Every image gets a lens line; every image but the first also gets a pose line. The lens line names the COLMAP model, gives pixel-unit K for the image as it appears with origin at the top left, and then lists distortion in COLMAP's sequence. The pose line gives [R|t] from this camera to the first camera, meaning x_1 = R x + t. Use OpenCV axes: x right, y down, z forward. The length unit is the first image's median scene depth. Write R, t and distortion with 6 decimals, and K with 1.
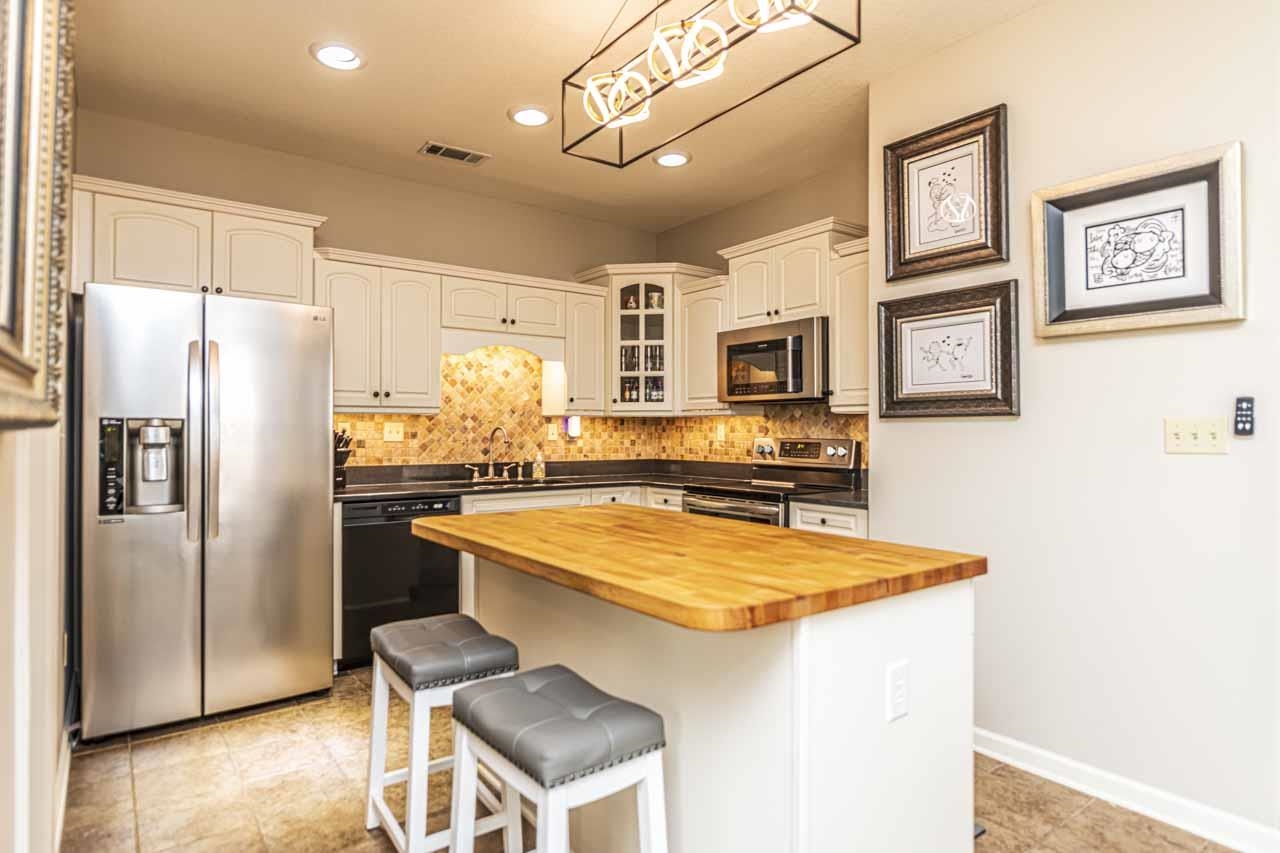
lens RADIAL K [[706.1, 0, 637.7], [0, 706.1, 428.0], [0, 0, 1]] dist [-0.006258, 0.001066]
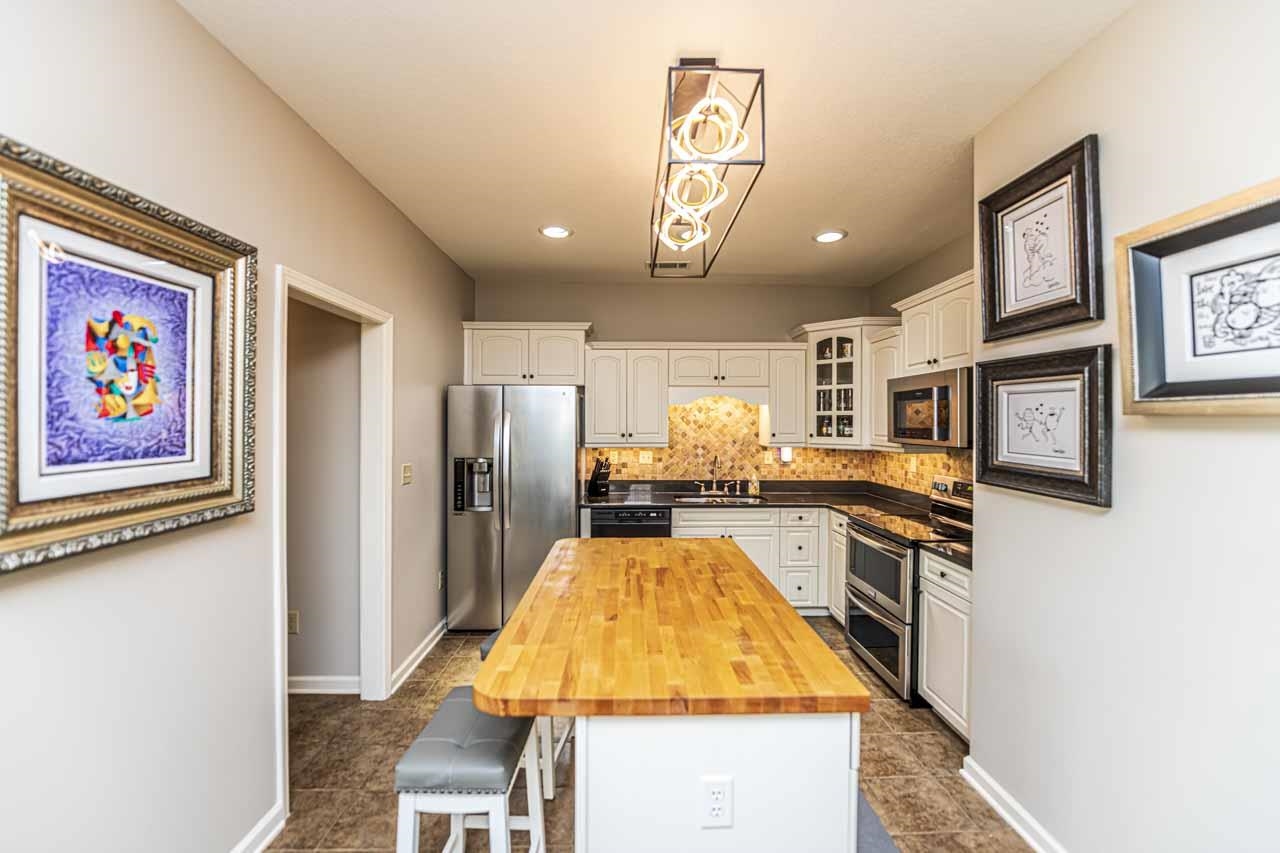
lens RADIAL K [[513.9, 0, 639.2], [0, 513.9, 422.3], [0, 0, 1]] dist [-0.018611, -0.000729]
pose [[0.815426, 0.001722, -0.578859, 0.318291], [0.001628, 0.999985, 0.005268, -0.088719], [0.578860, -0.005238, 0.815410, 0.142566]]
